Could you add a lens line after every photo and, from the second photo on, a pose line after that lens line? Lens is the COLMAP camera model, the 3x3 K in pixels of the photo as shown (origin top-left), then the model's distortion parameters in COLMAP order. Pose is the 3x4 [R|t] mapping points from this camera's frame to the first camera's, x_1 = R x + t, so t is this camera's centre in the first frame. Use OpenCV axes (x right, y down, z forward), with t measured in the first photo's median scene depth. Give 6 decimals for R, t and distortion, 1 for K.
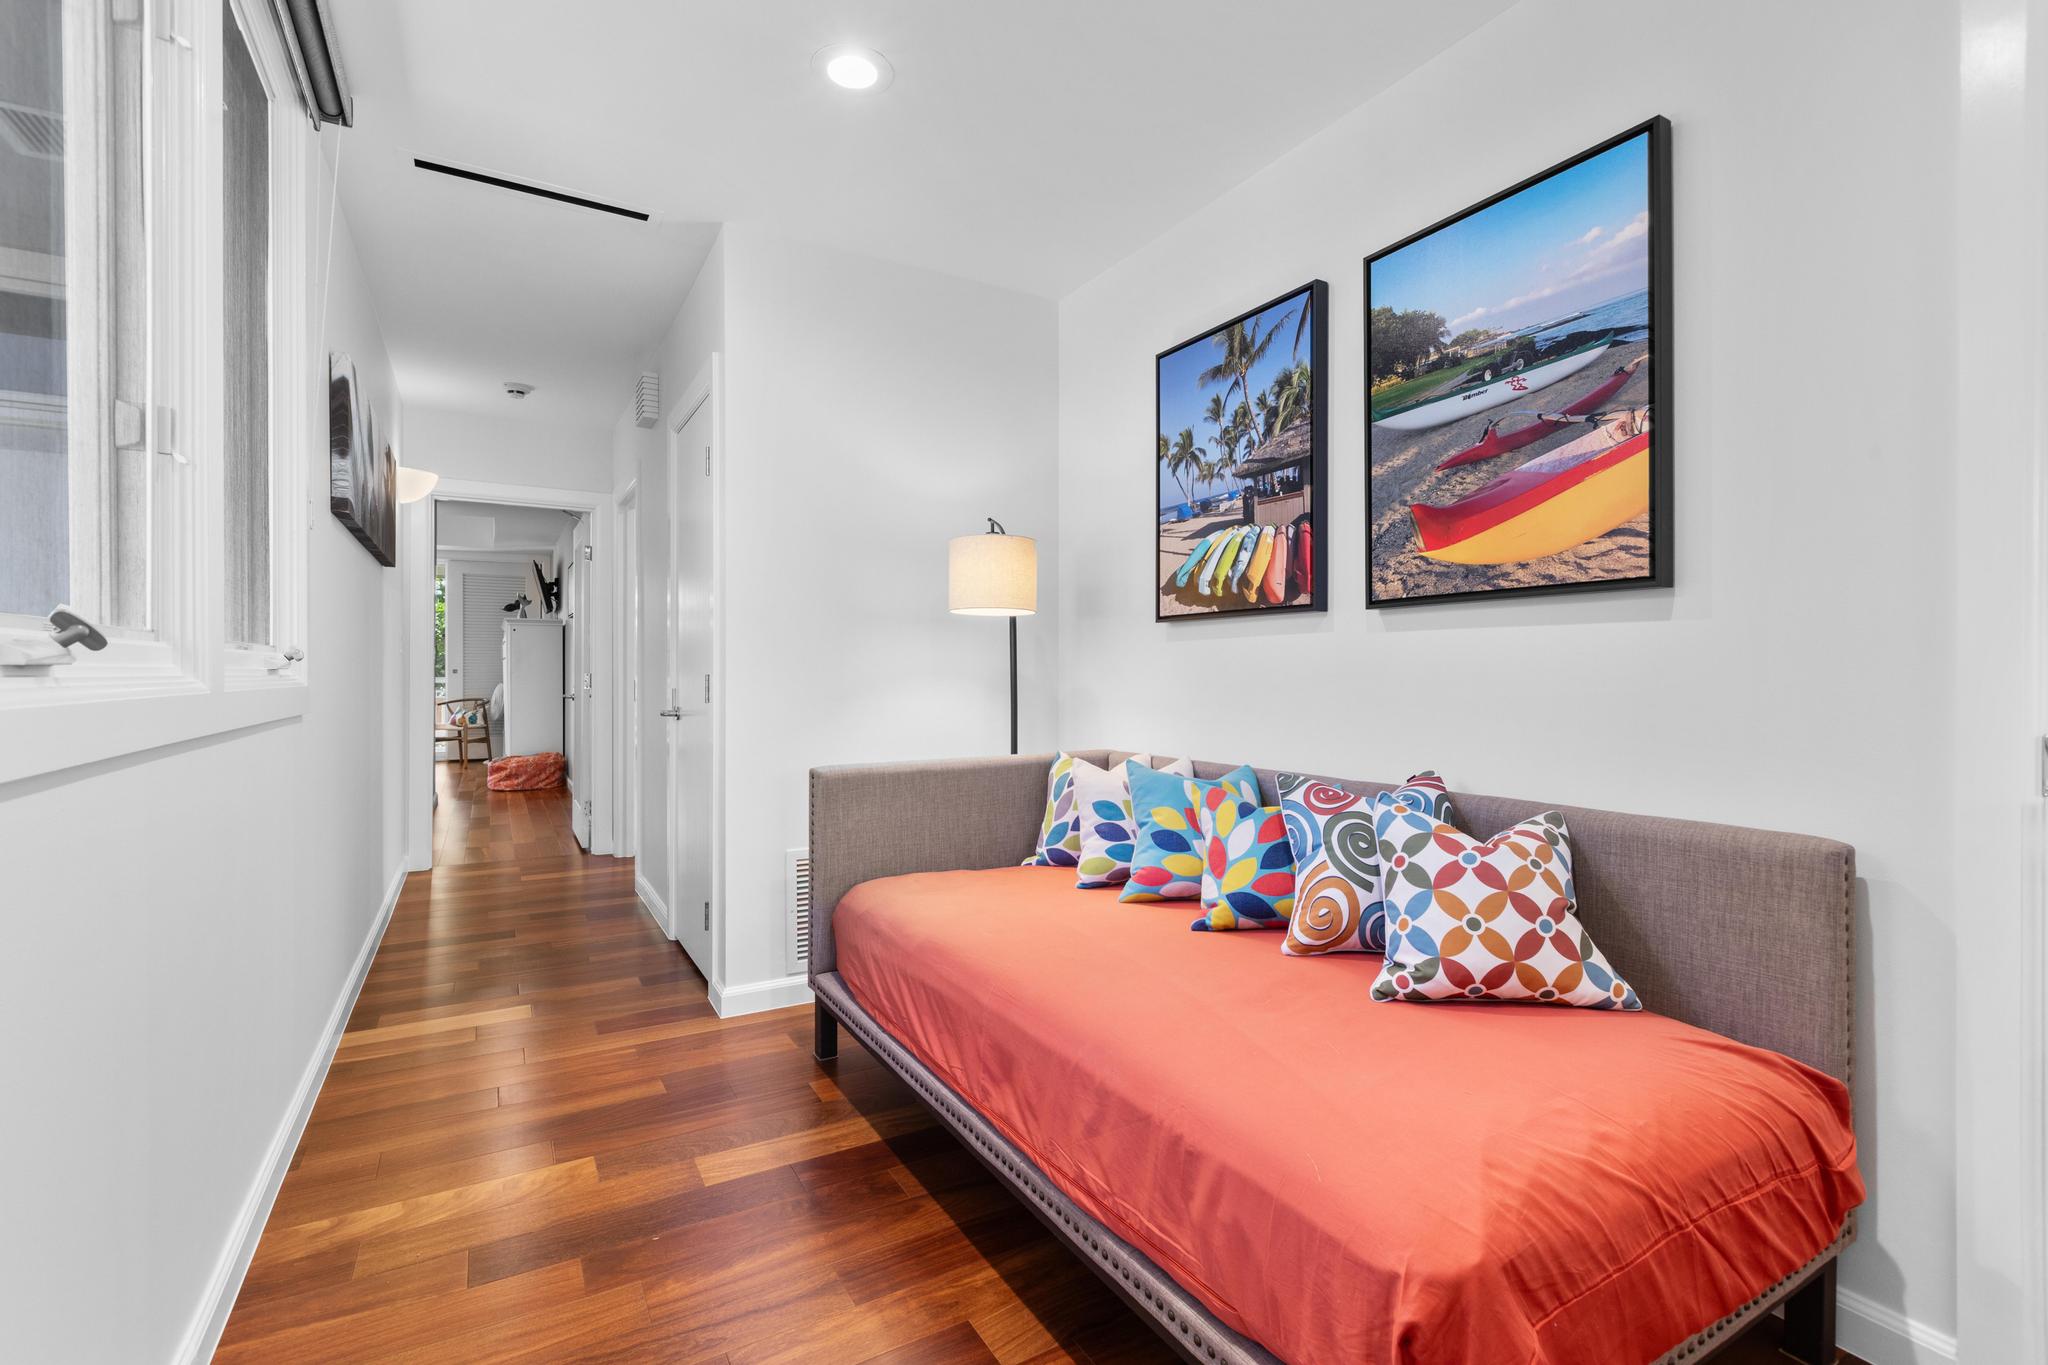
lens RADIAL K [[923.4, 0, 1028.0], [0, 923.4, 680.6], [0, 0, 1]] dist [0.007494, -0.000412]
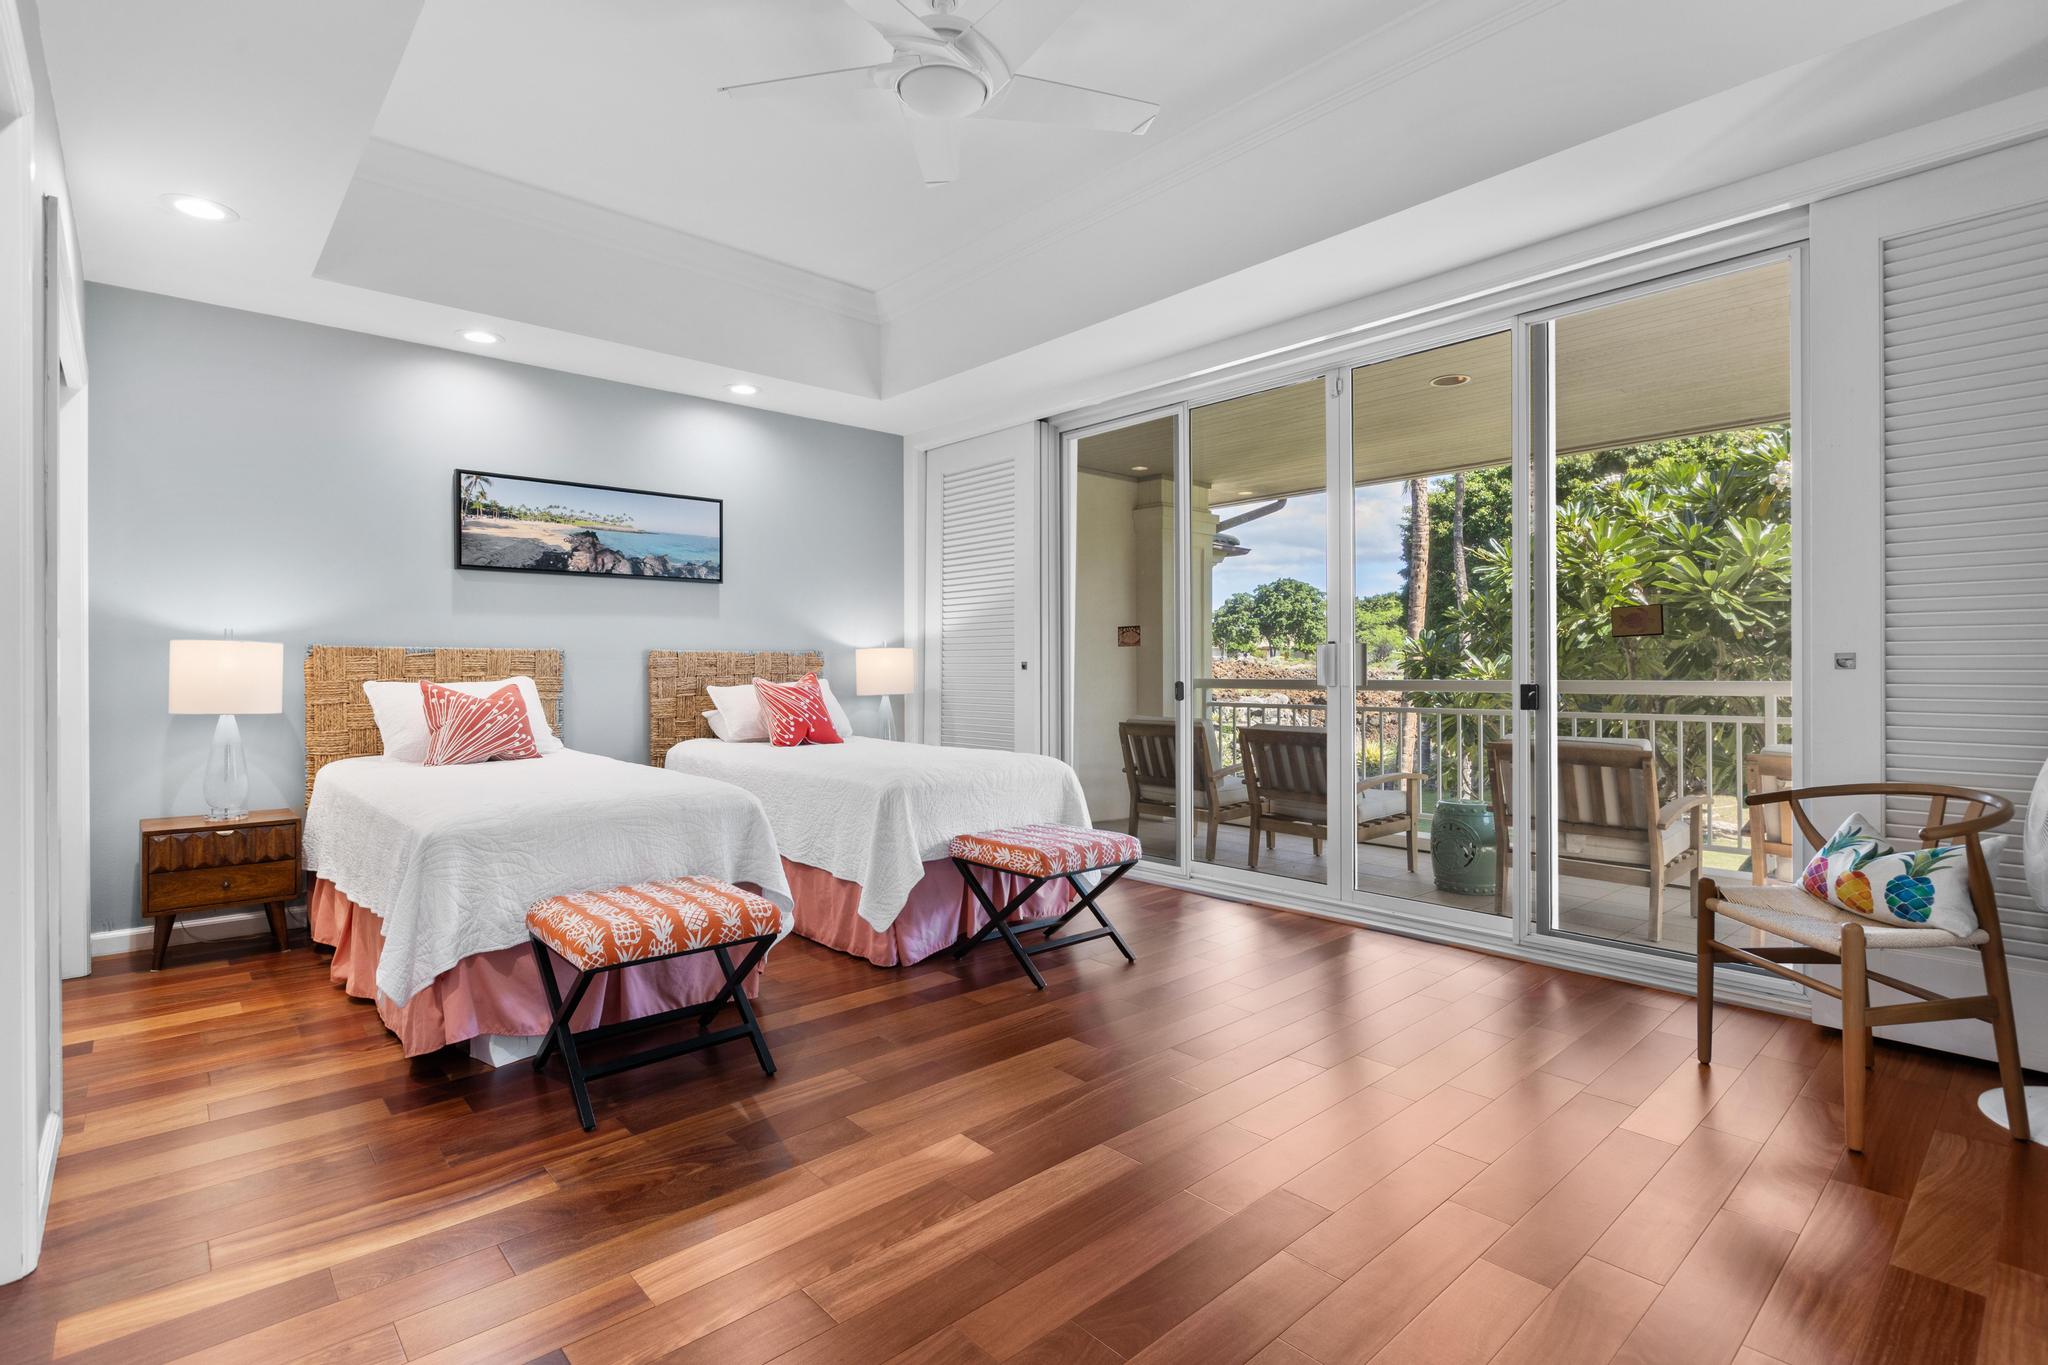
lens RADIAL K [[980.5, 0, 1027.4], [0, 980.5, 670.2], [0, 0, 1]] dist [0.024082, 0.001021]
pose [[0.207045, -0.000907, -0.978331, -0.422469], [0.001283, 0.999999, -0.000655, -0.008242], [0.978331, -0.001119, 0.207045, 0.761350]]
